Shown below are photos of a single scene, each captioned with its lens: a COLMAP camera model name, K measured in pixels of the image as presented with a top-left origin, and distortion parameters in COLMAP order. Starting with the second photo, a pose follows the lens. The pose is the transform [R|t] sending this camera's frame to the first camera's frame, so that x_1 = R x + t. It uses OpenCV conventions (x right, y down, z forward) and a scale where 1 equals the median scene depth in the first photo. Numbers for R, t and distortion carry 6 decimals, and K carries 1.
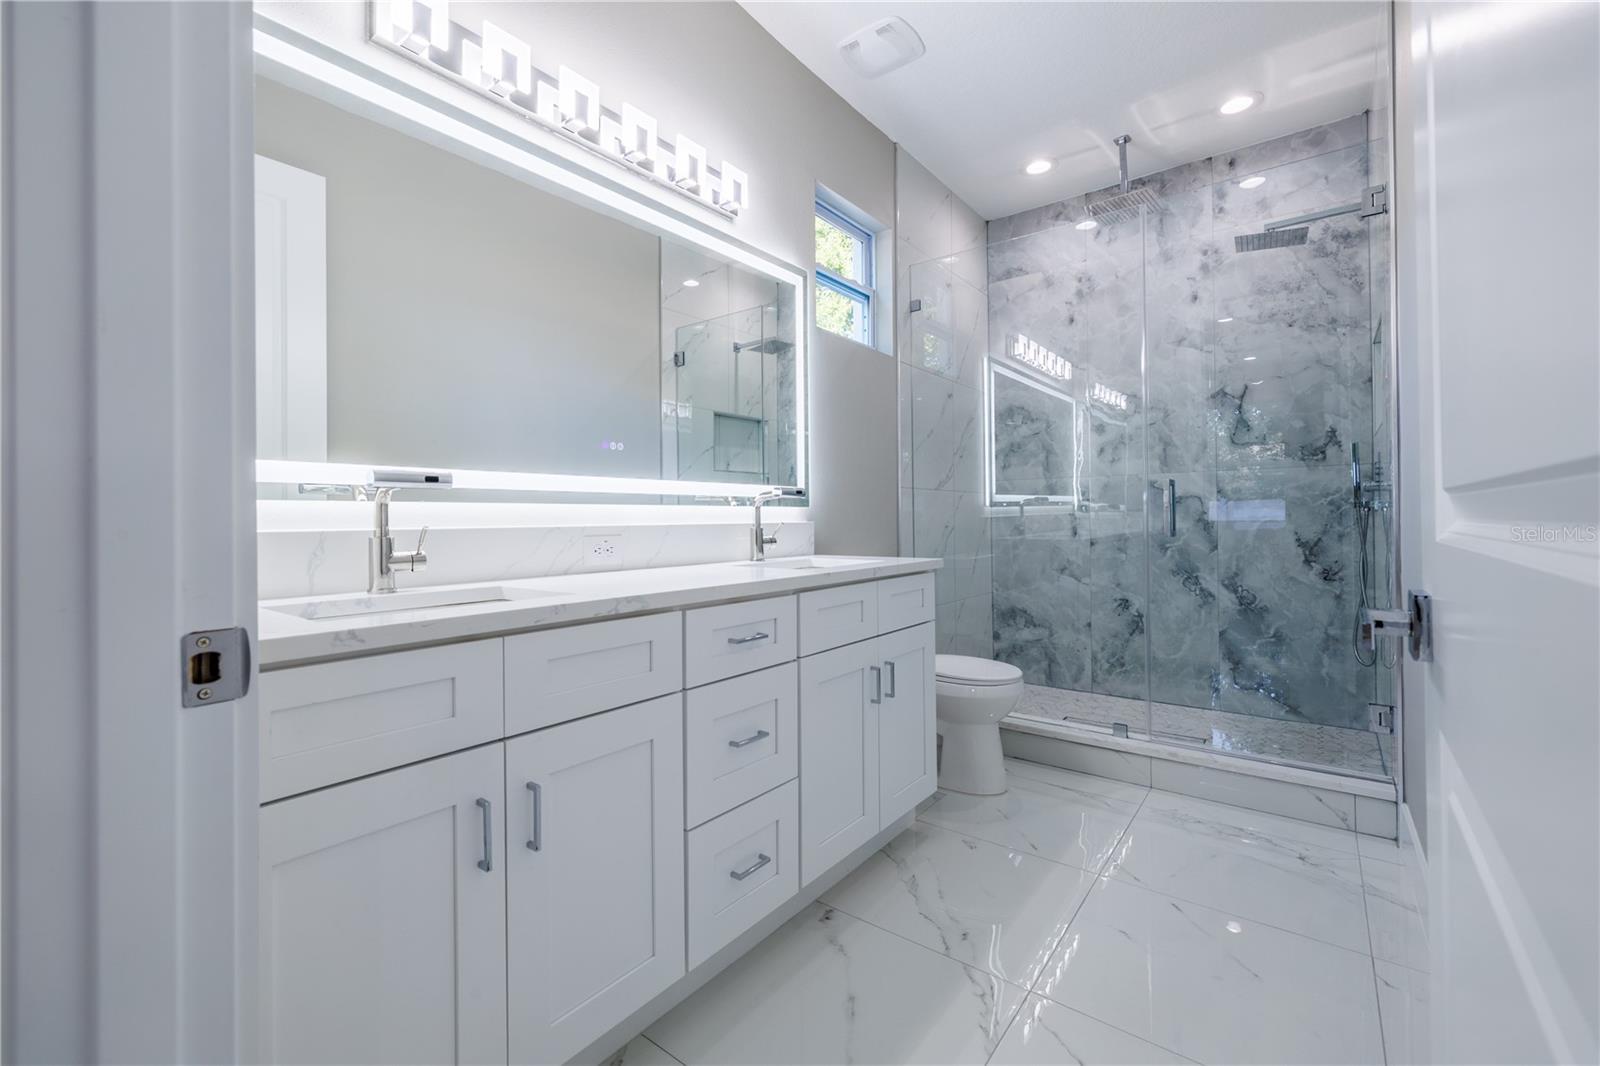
lens RADIAL K [[673.2, 0, 788.9], [0, 673.2, 518.2], [0, 0, 1]] dist [-0.002754, 0.000713]
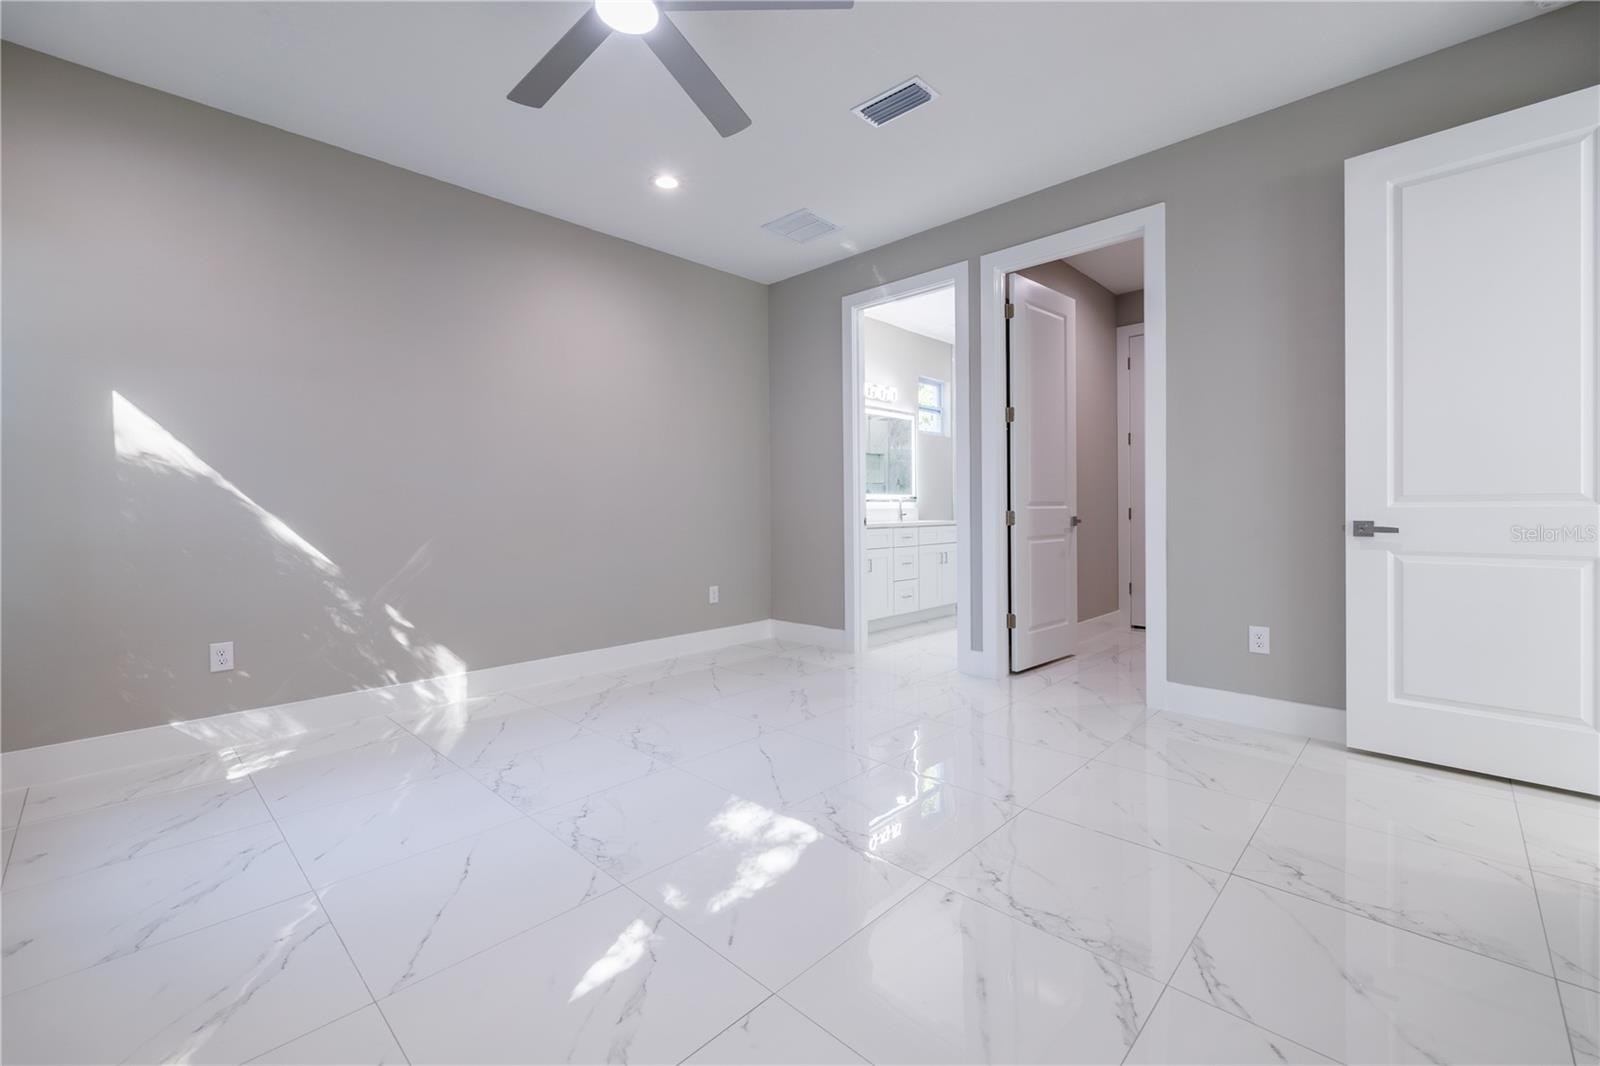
lens RADIAL K [[673.2, 0, 792.1], [0, 673.2, 519.4], [0, 0, 1]] dist [-0.002754, 0.000713]
pose [[0.994215, -0.001253, -0.107402, -0.193285], [0.003440, 0.999791, 0.020175, -0.004500], [0.107354, -0.020428, 0.994011, -1.879141]]
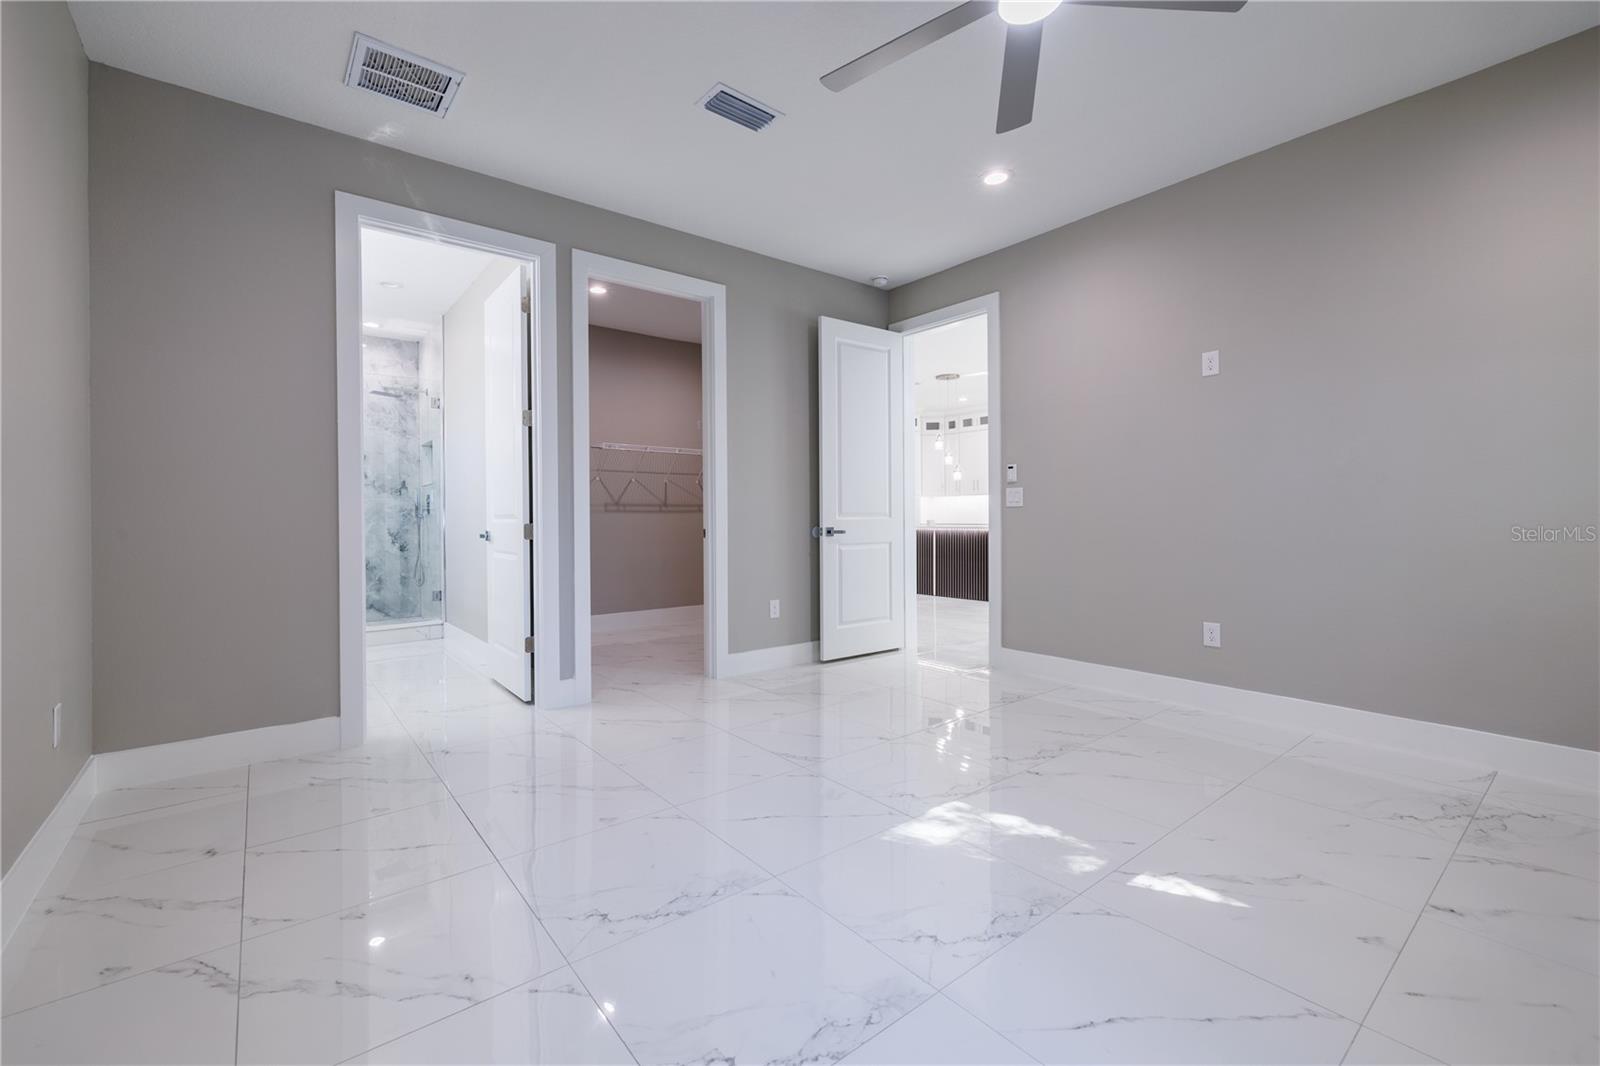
lens RADIAL K [[673.2, 0, 796.5], [0, 673.2, 518.5], [0, 0, 1]] dist [-0.002754, 0.000713]
pose [[0.223807, 0.002716, 0.974630, -1.349596], [0.006055, 0.999973, -0.004177, 0.007087], [-0.974615, 0.006836, 0.223784, -0.948662]]
